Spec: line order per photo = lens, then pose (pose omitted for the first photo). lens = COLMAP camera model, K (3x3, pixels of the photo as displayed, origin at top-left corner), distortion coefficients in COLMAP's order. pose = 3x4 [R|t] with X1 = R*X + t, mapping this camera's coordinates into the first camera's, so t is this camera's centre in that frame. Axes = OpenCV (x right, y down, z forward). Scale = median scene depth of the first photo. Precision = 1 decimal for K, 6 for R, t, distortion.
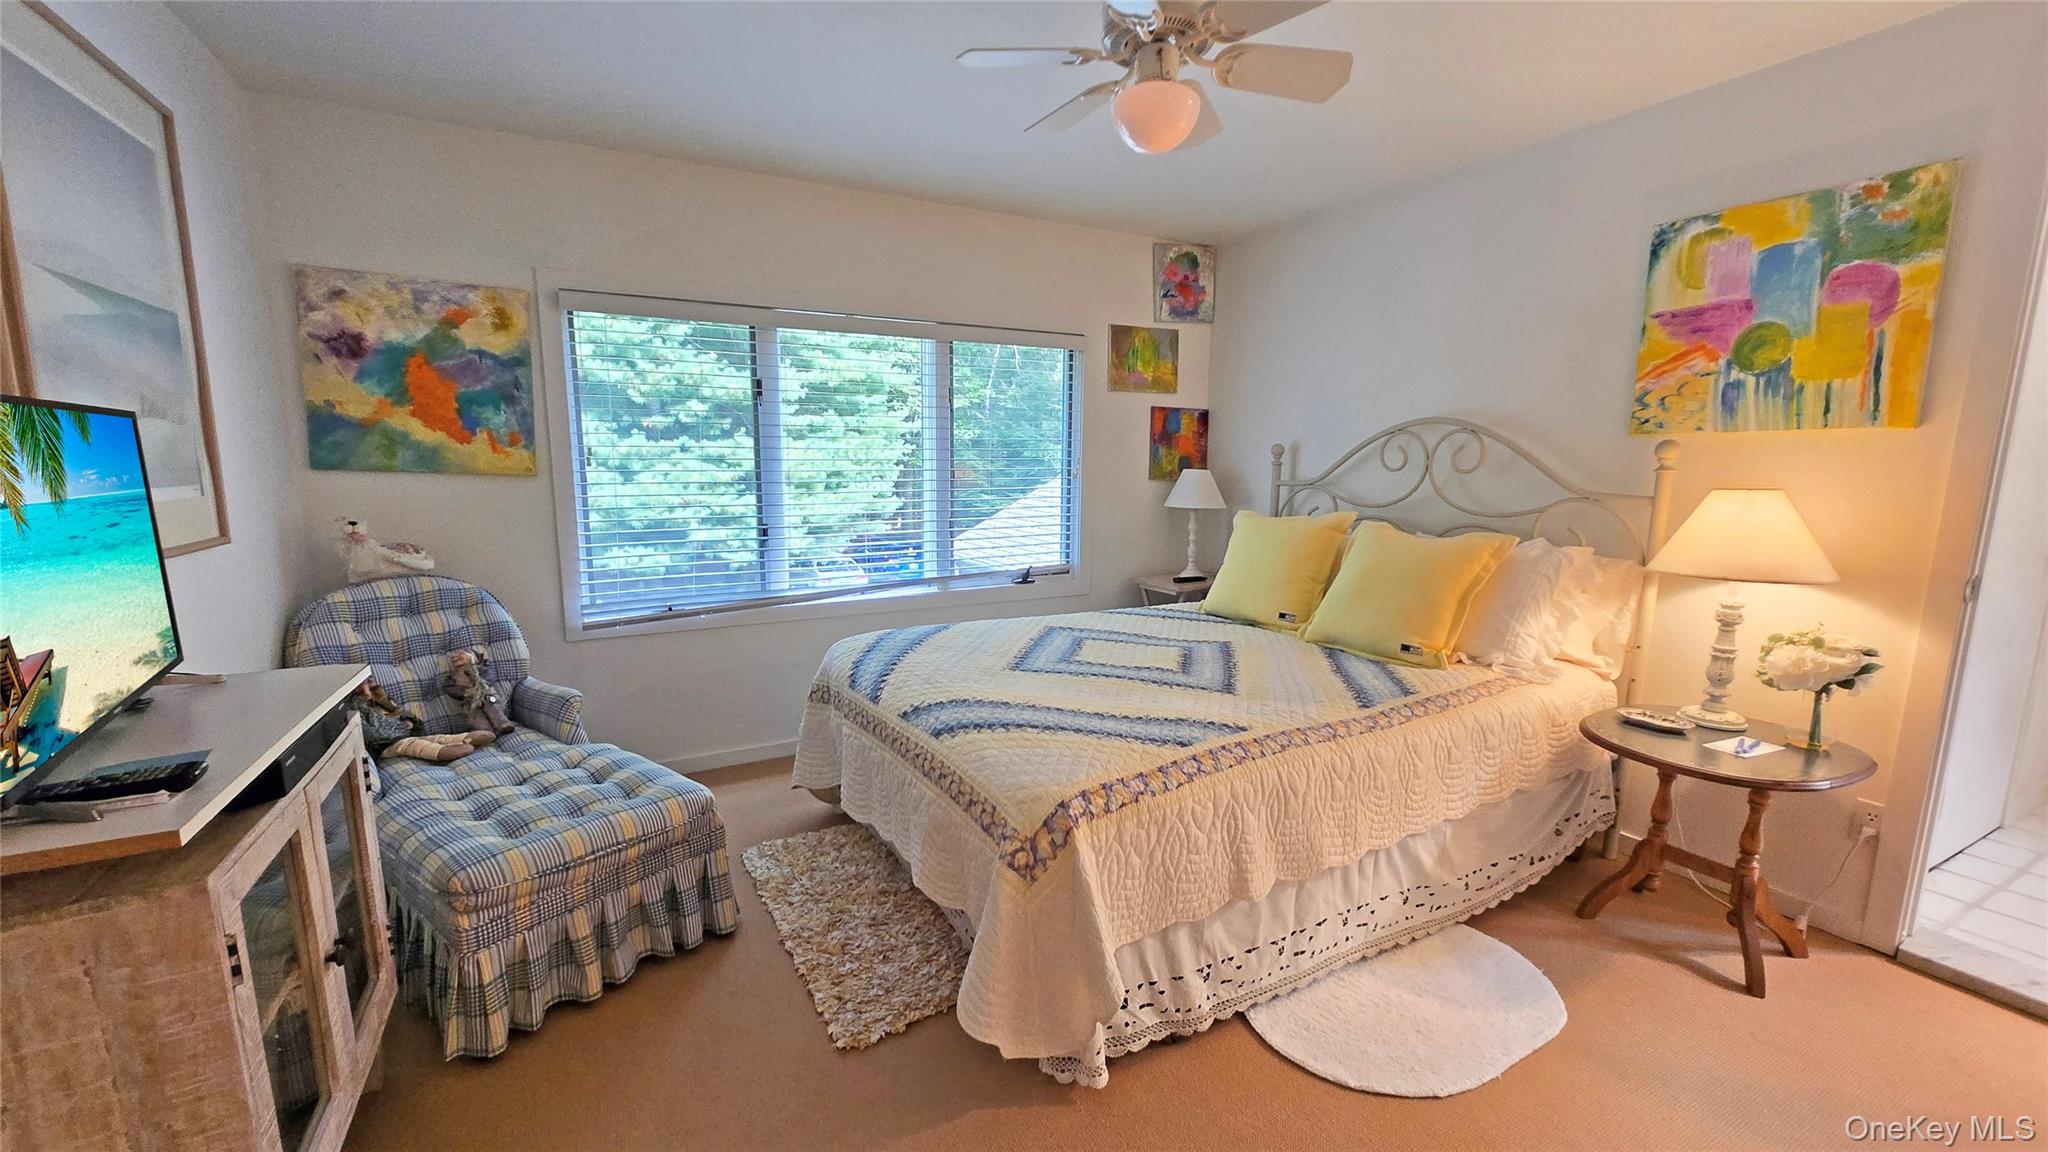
lens RADIAL K [[803.8, 0, 1016.7], [0, 803.8, 586.4], [0, 0, 1]] dist [0.002462, -0.000431]
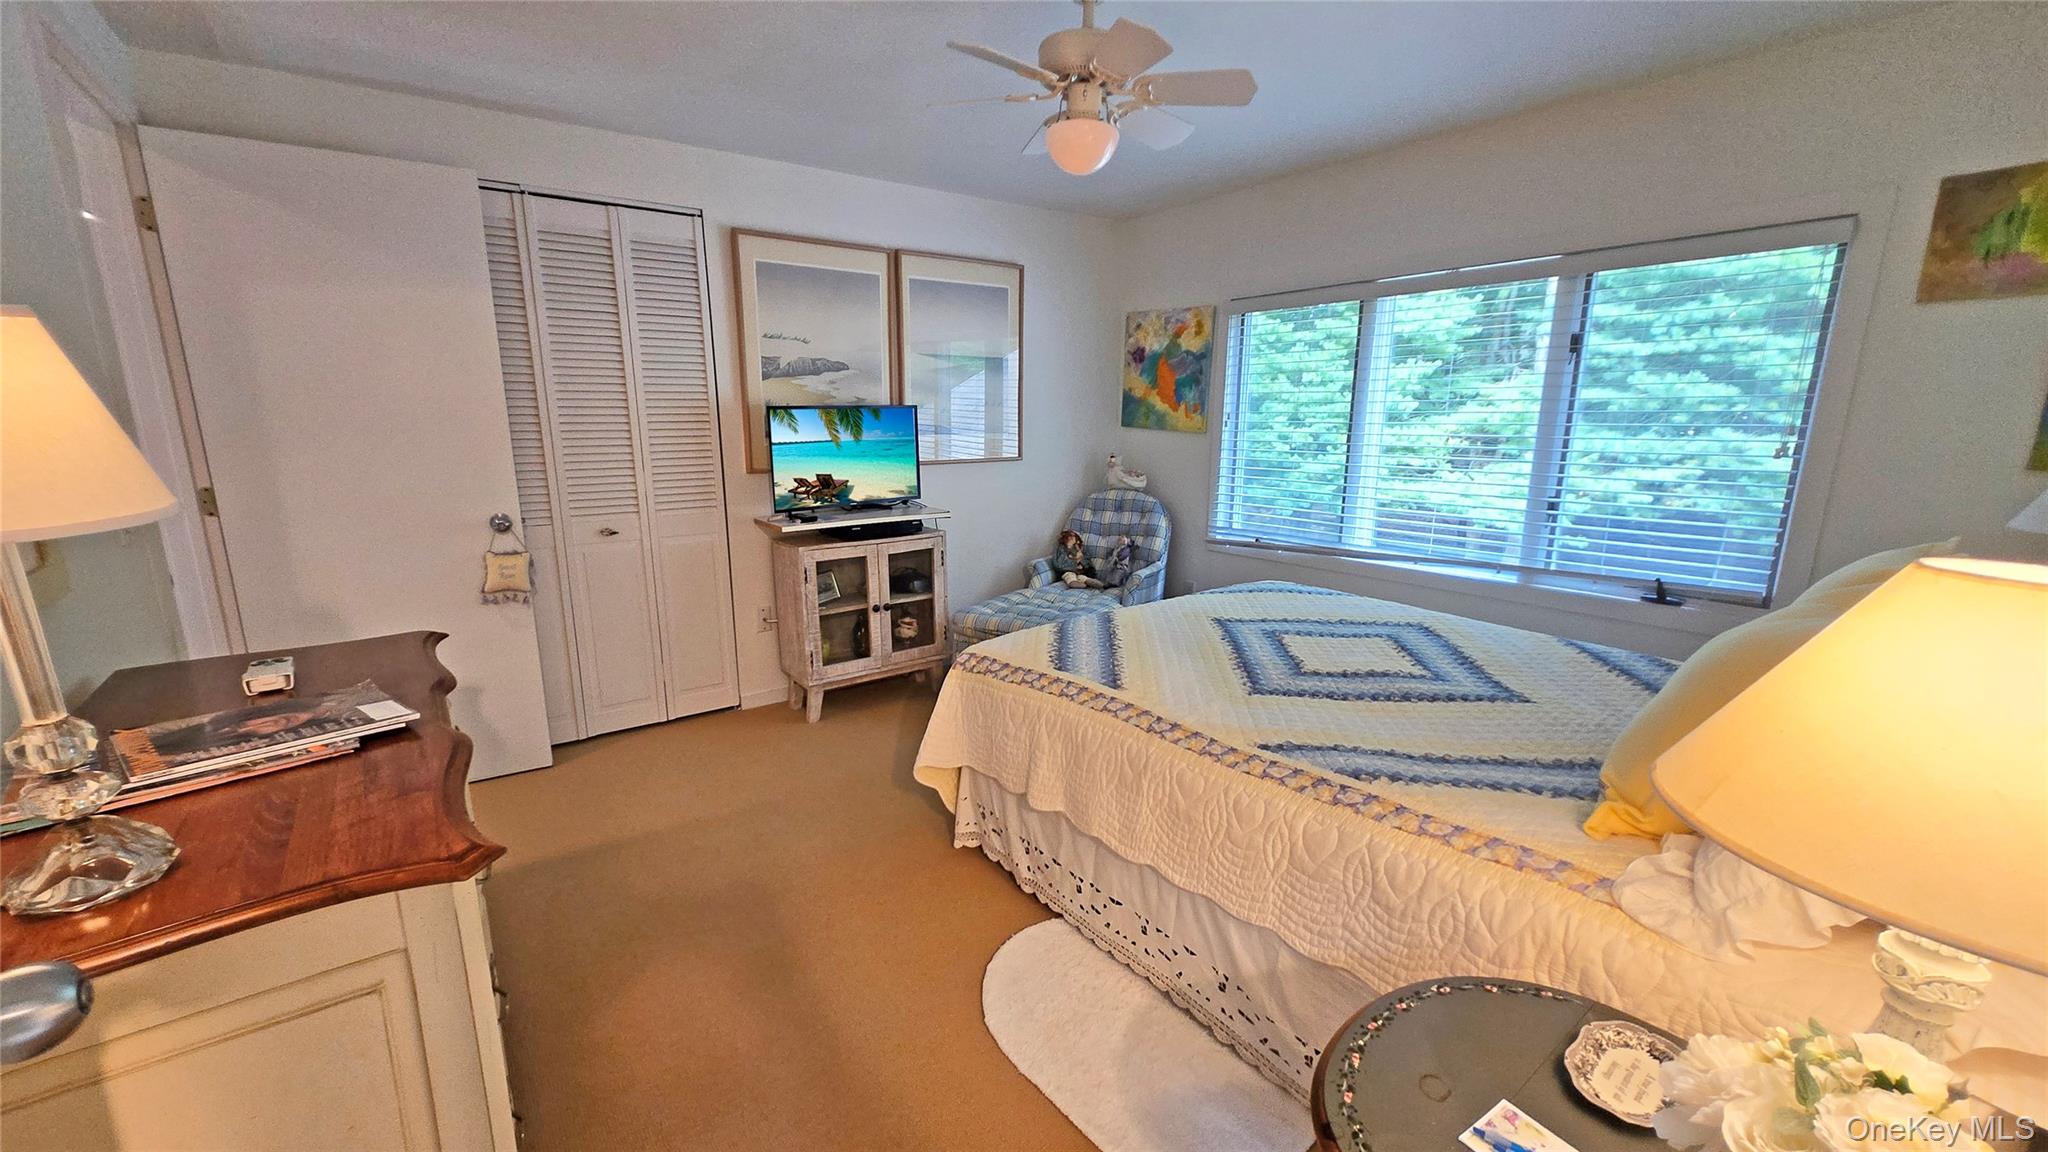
lens RADIAL K [[803.8, 0, 1016.7], [0, 803.8, 586.4], [0, 0, 1]] dist [0.002462, -0.000431]
pose [[0.150912, 0.207495, -0.966526, 0.905200], [-0.153464, 0.970787, 0.184448, -0.091574], [0.976563, 0.120492, 0.178346, 0.478236]]
